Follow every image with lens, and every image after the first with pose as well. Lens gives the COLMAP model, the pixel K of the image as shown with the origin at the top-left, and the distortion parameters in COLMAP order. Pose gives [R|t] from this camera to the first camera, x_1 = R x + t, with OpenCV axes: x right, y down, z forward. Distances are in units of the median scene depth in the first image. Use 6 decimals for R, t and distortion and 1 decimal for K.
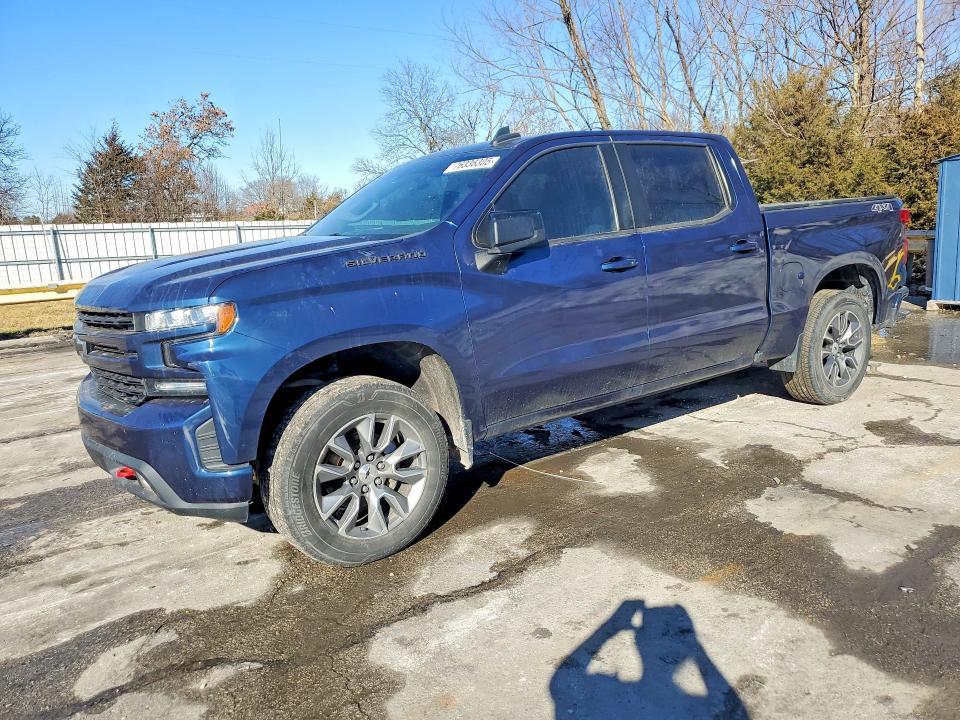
lens RADIAL K [[681.6, 0, 480.0], [0, 681.6, 360.0], [0, 0, 1]] dist [0.001477, -0.000065]
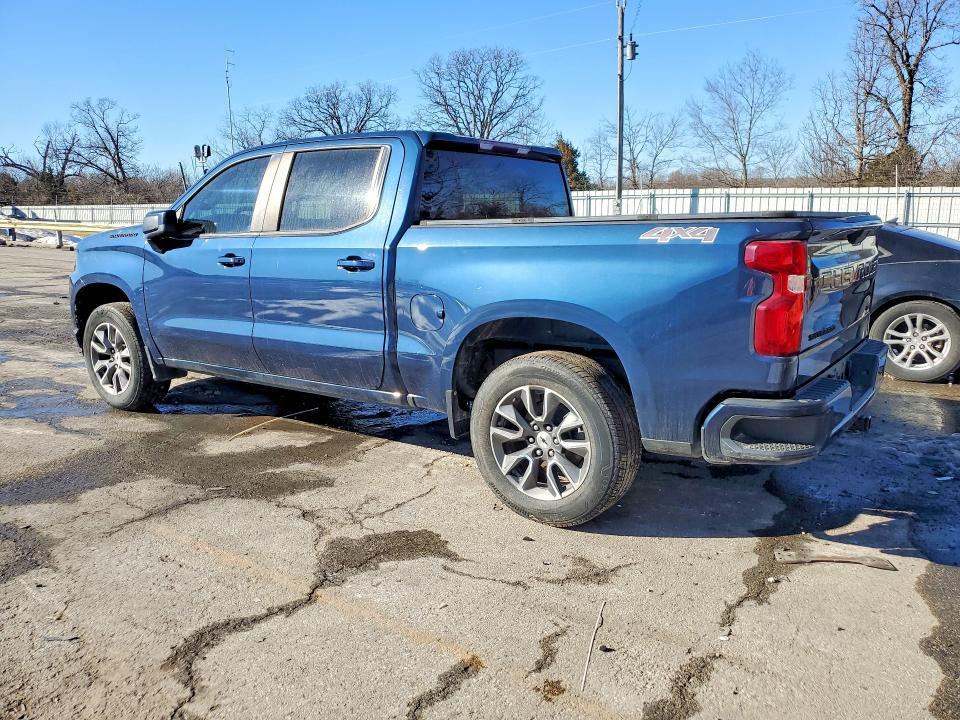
lens RADIAL K [[759.5, 0, 480.0], [0, 759.5, 360.0], [0, 0, 1]] dist [0.007901, 0.003904]
pose [[0.340732, 0.222956, -0.913341, 1.199774], [-0.193610, 0.967292, 0.163897, -0.191364], [0.920009, 0.120987, 0.372753, 0.756664]]
